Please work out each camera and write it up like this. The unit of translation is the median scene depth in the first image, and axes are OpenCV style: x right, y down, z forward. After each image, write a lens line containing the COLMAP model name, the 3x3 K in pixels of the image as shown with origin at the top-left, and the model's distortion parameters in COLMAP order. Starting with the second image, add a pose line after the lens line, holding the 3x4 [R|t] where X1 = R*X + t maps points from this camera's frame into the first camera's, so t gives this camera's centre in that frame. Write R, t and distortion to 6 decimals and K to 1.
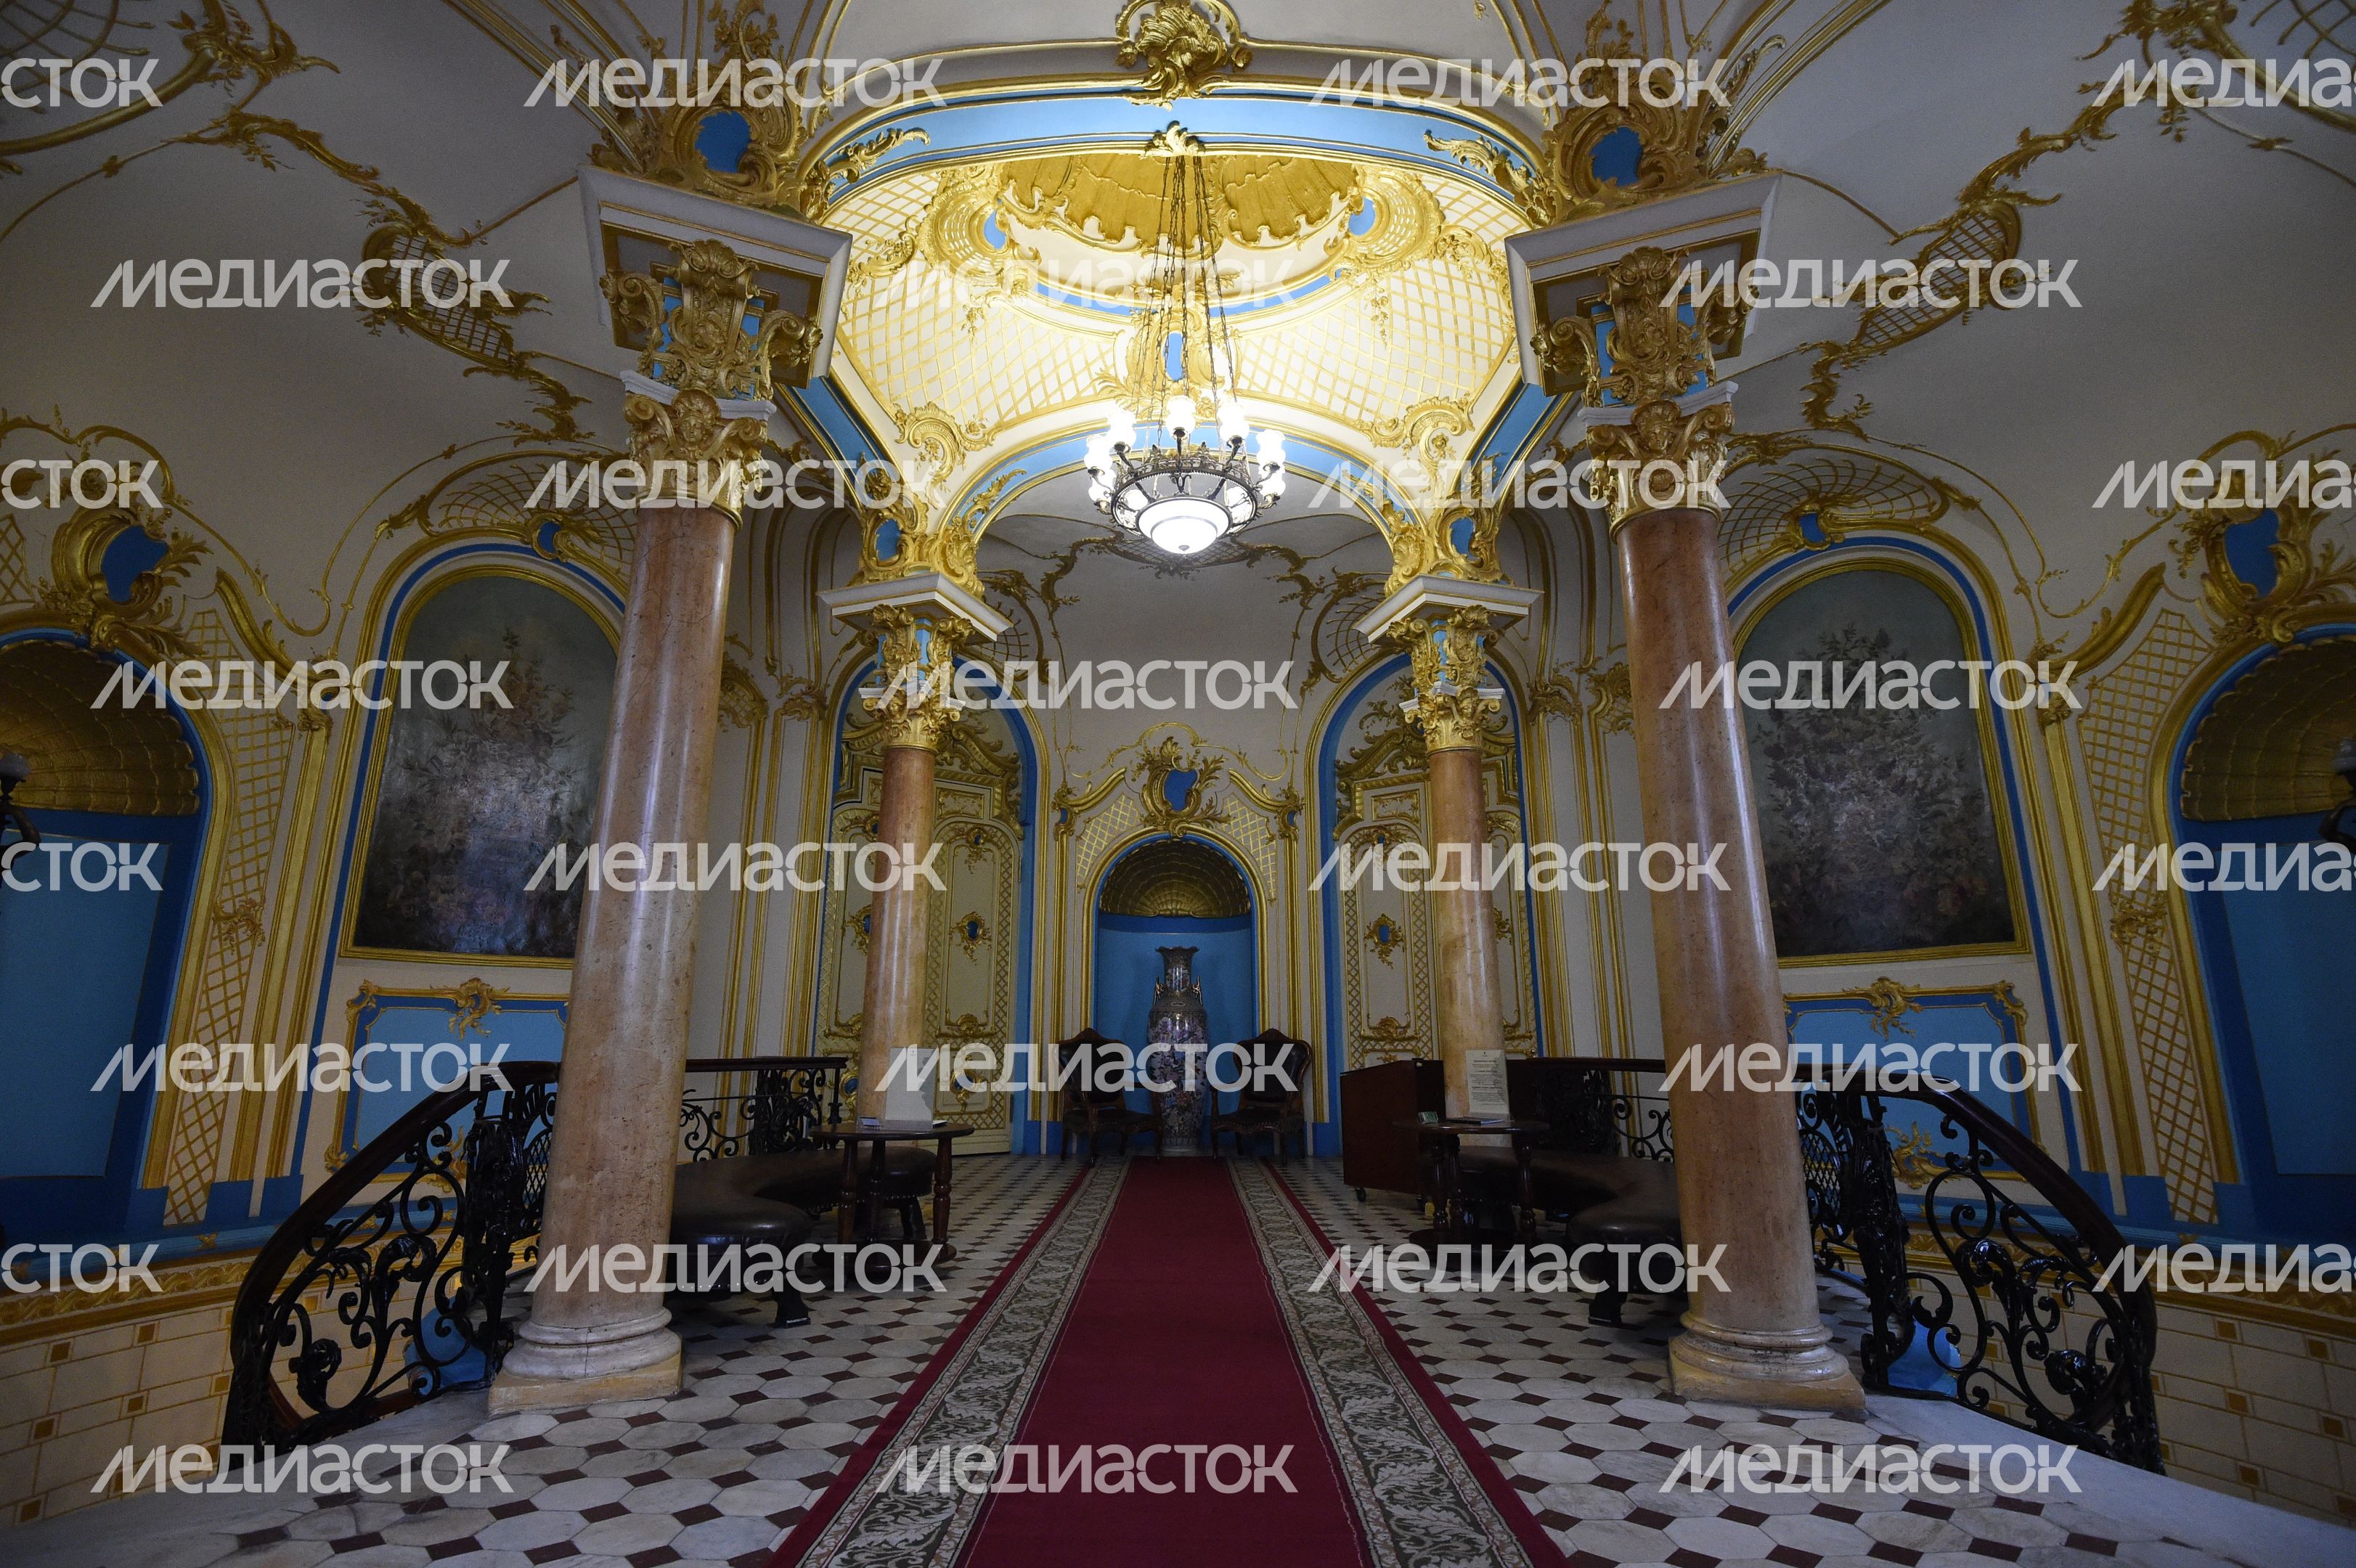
lens RADIAL K [[1104.9, 0, 1178.0], [0, 1104.9, 784.0], [0, 0, 1]] dist [-0.000457, 0.000106]
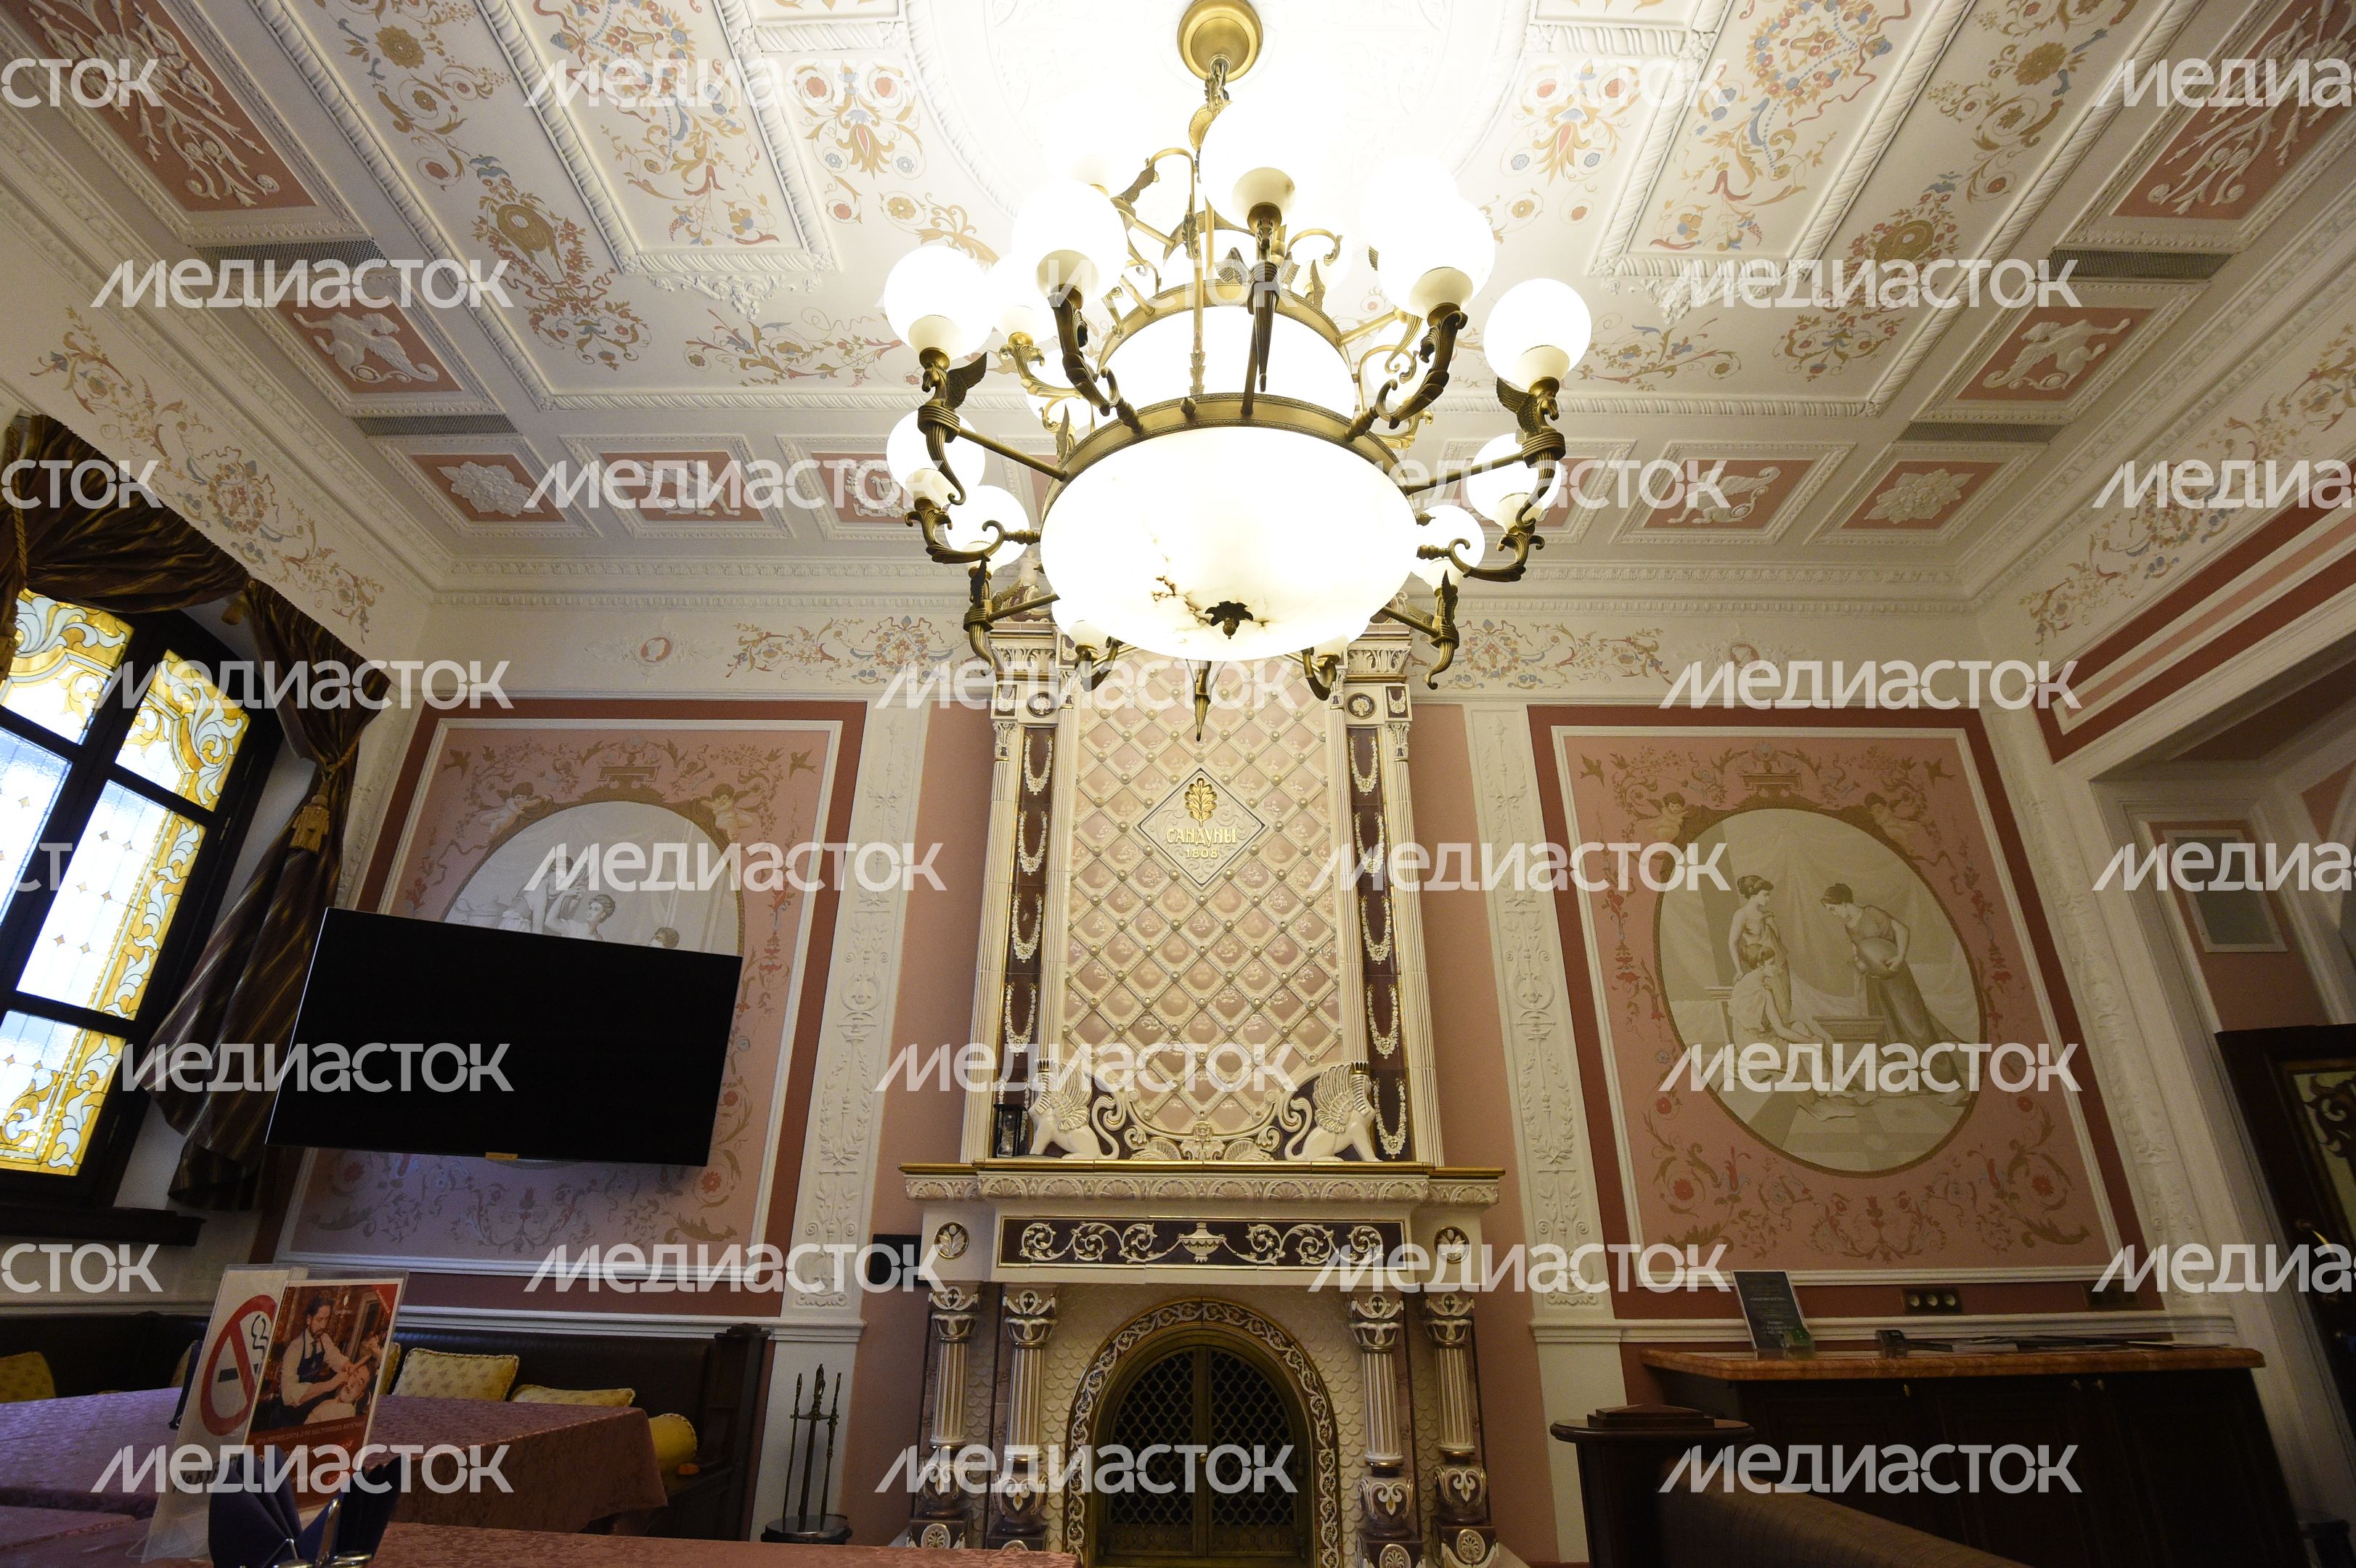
lens RADIAL K [[1104.9, 0, 1178.0], [0, 1104.9, 784.0], [0, 0, 1]] dist [-0.000457, 0.000106]
pose [[1.000000, 0.000008, -0.000089, 0.000059], [-0.000008, 1.000000, -0.000285, 0.512293], [0.000089, 0.000285, 1.000000, 0.000140]]
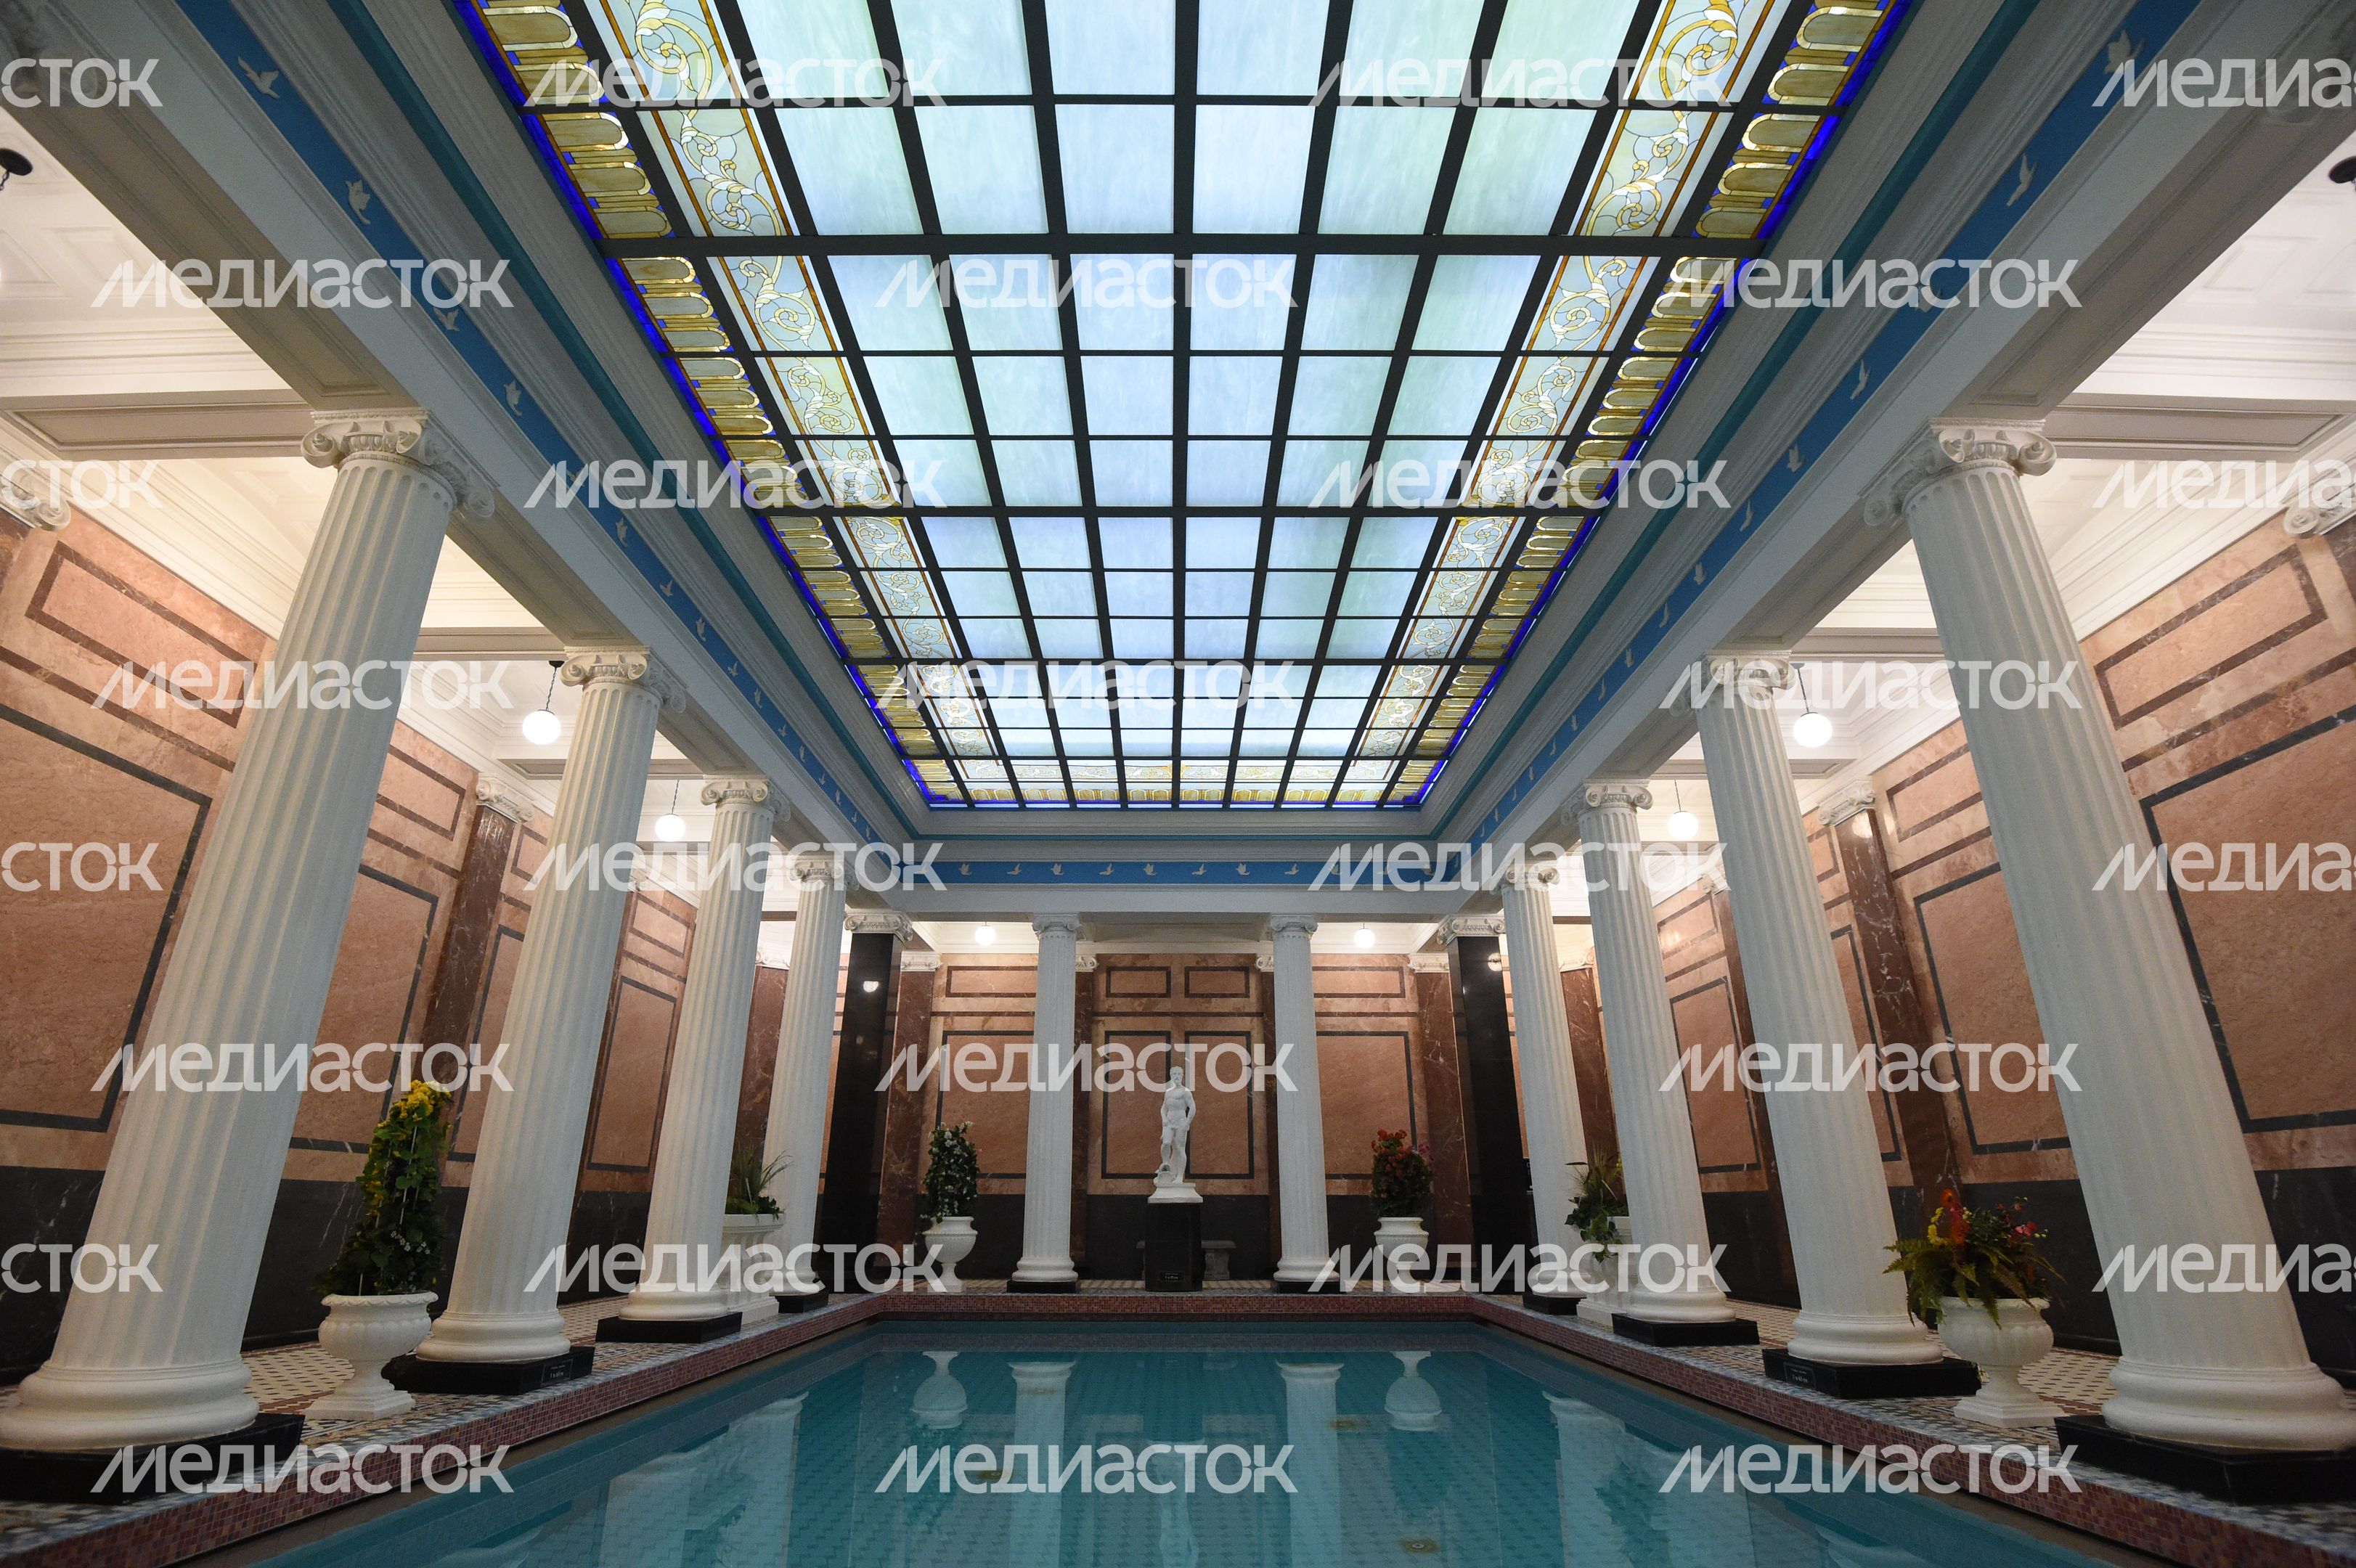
lens RADIAL K [[1104.9, 0, 1178.0], [0, 1104.9, 784.0], [0, 0, 1]] dist [-0.000457, 0.000106]
pose [[1.000000, 0.000083, -0.000152, 0.000529], [-0.000083, 1.000000, 0.000110, -1.214075], [0.000152, -0.000110, 1.000000, 0.000036]]
